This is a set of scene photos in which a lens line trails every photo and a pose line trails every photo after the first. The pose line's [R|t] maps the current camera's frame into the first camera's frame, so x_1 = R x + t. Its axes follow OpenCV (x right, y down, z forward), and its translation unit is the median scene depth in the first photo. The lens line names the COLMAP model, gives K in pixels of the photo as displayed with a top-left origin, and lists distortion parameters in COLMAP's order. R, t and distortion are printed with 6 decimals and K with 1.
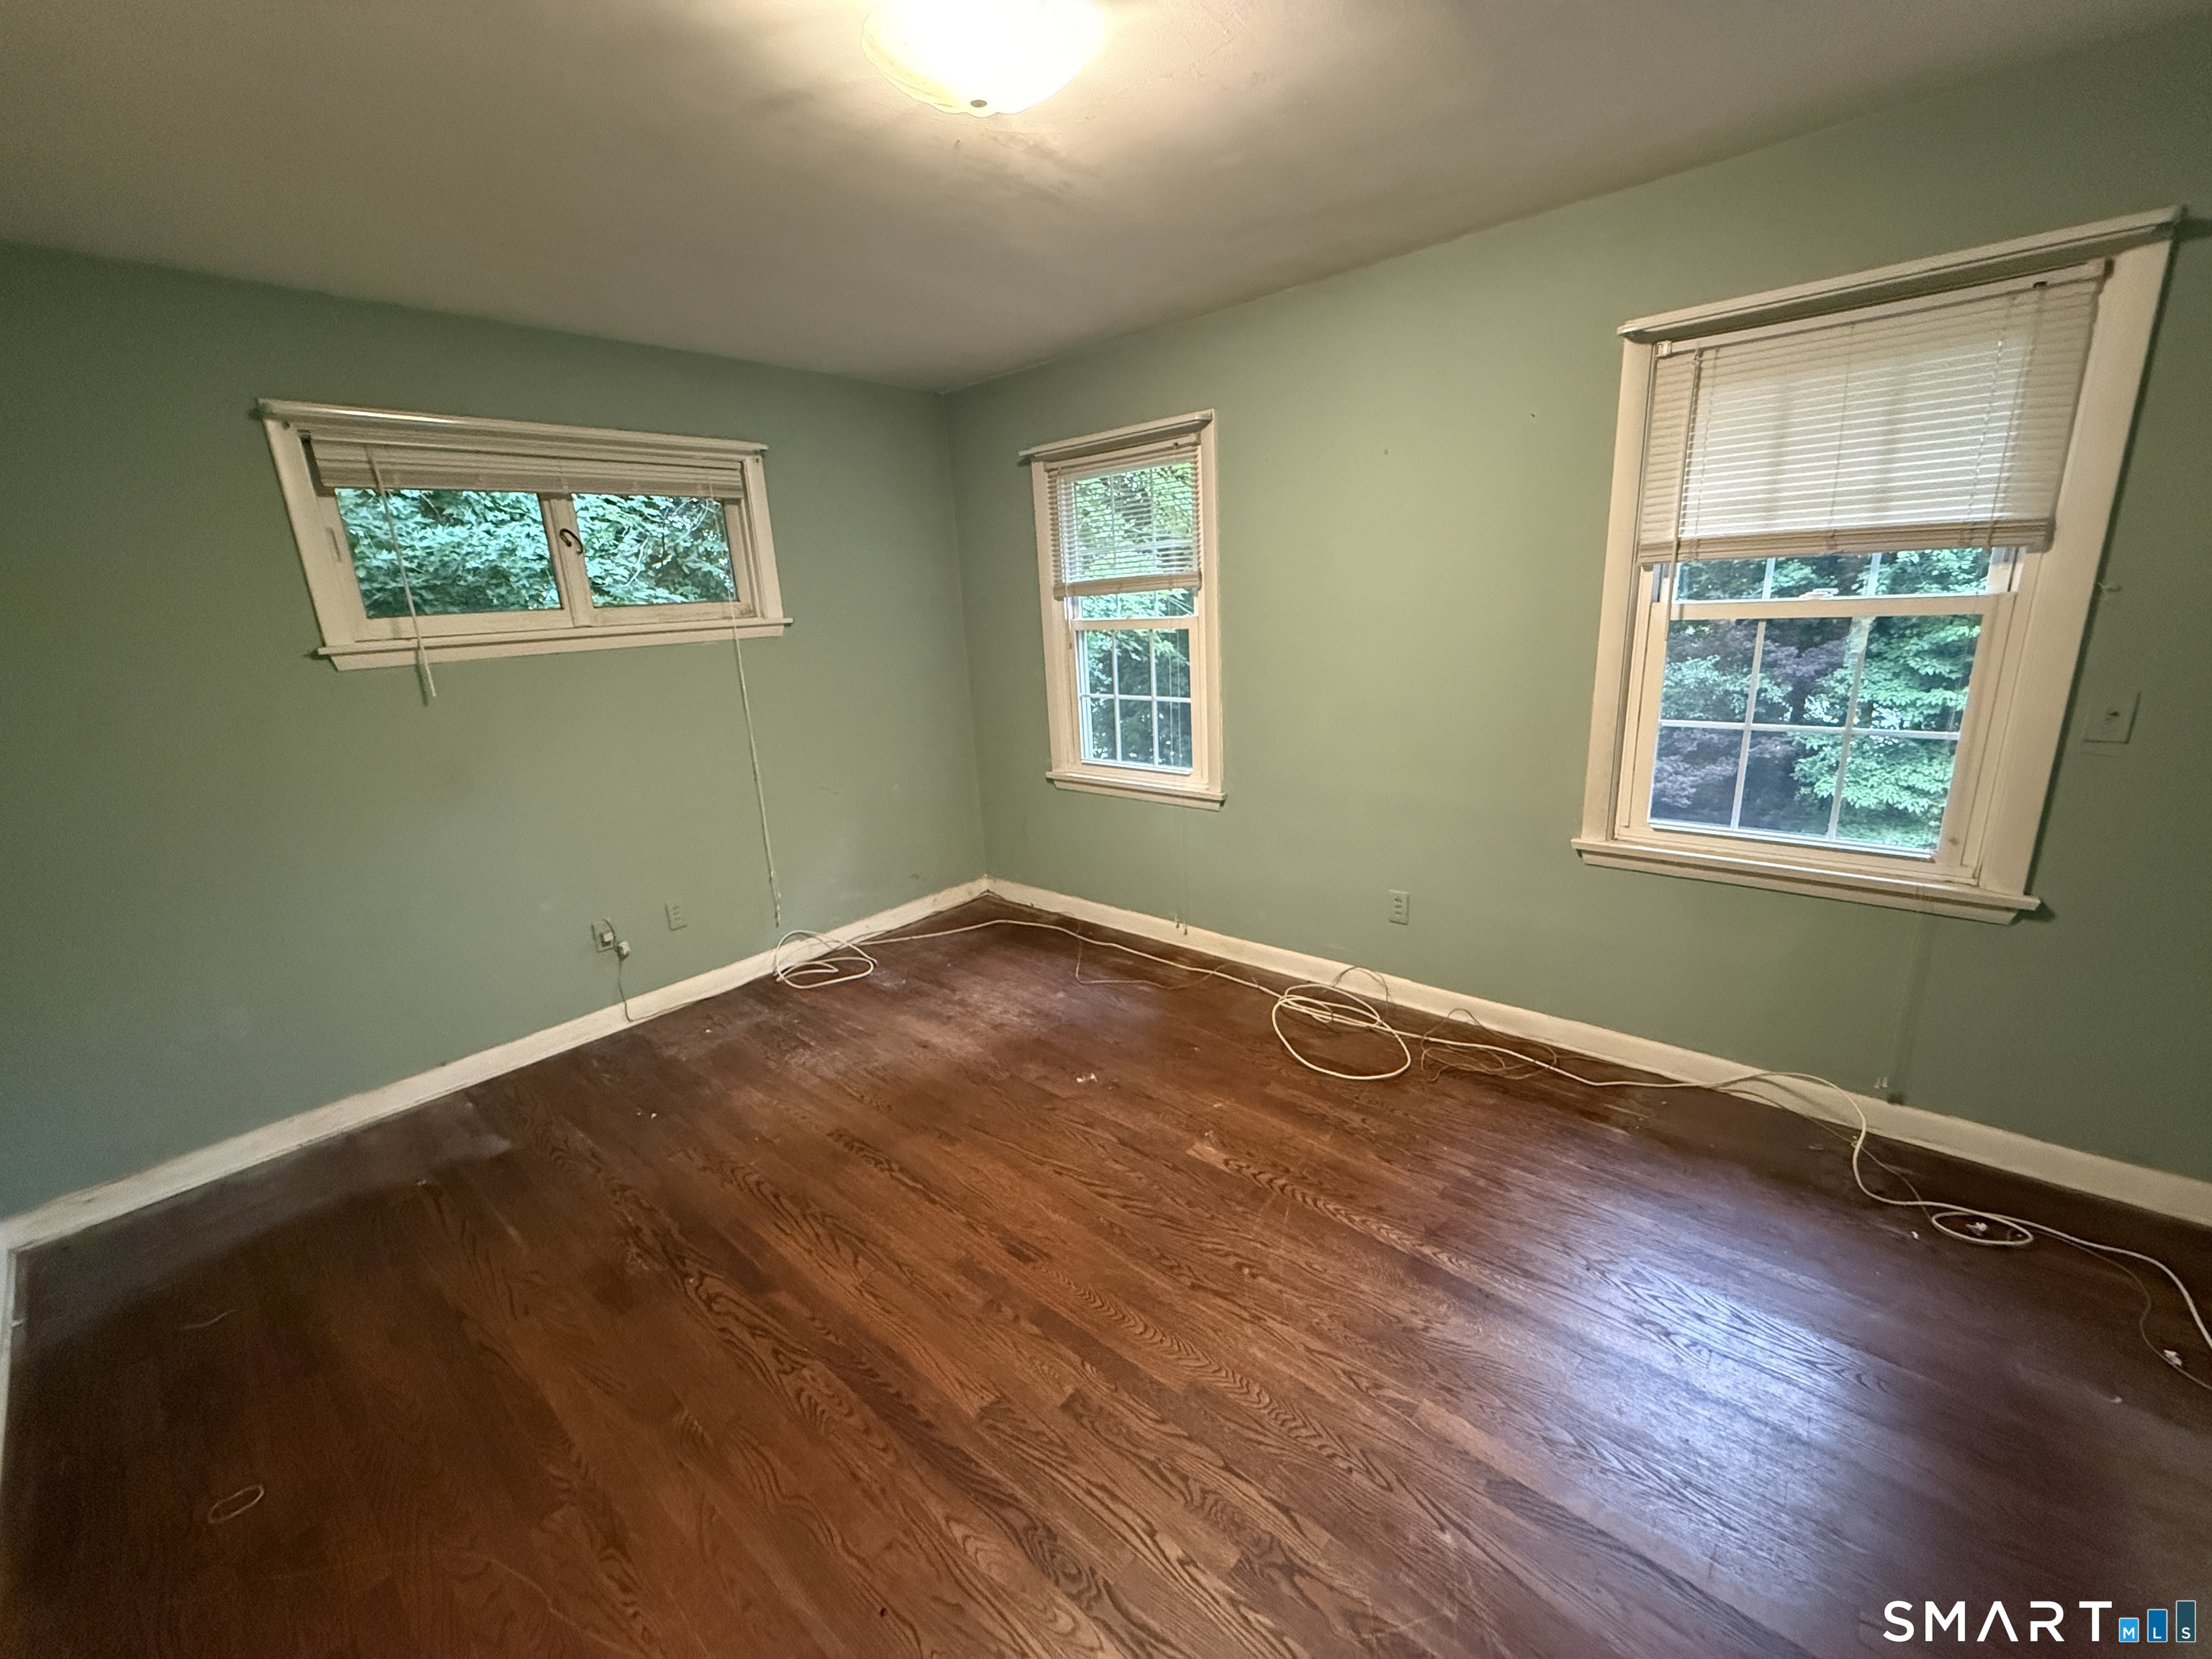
lens RADIAL K [[888.5, 0, 1103.8], [0, 888.5, 830.1], [0, 0, 1]] dist [0.001029, -0.000160]
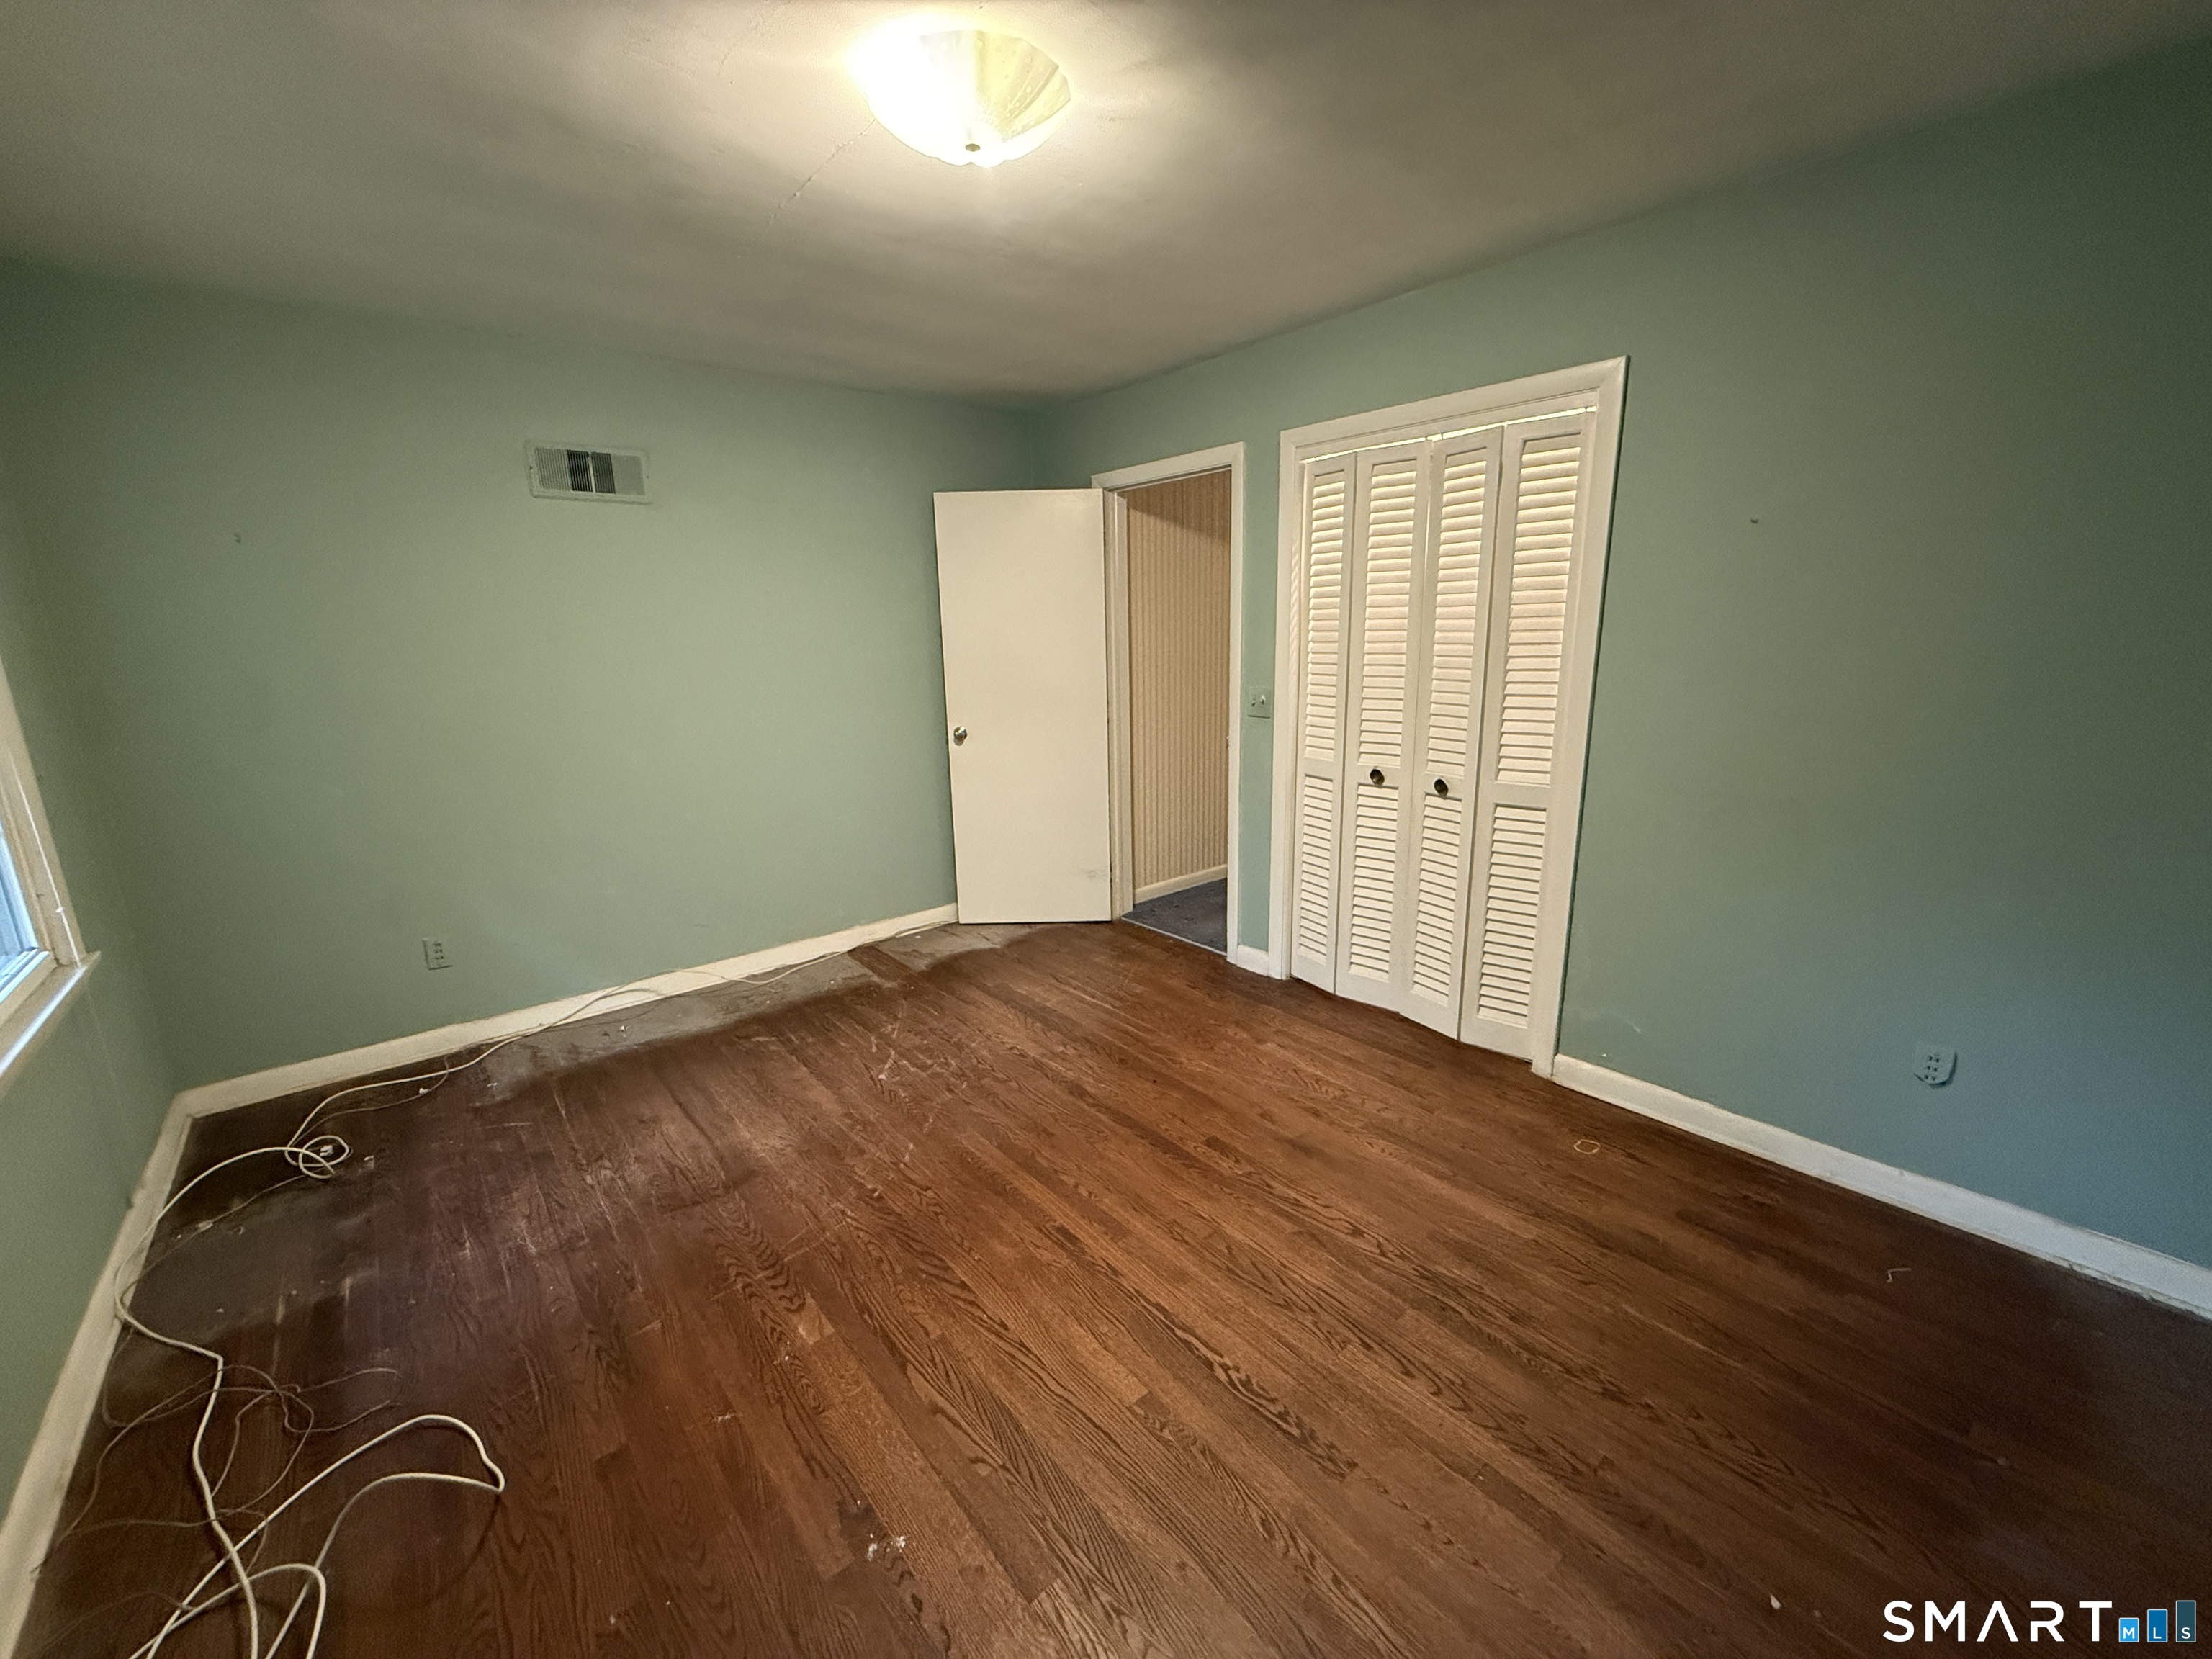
lens RADIAL K [[888.5, 0, 1103.8], [0, 888.5, 830.1], [0, 0, 1]] dist [0.001029, -0.000160]
pose [[-0.985616, 0.038781, 0.164493, -0.316527], [0.110868, 0.882980, 0.456131, -0.389992], [-0.127554, 0.467806, -0.874578, 1.635892]]
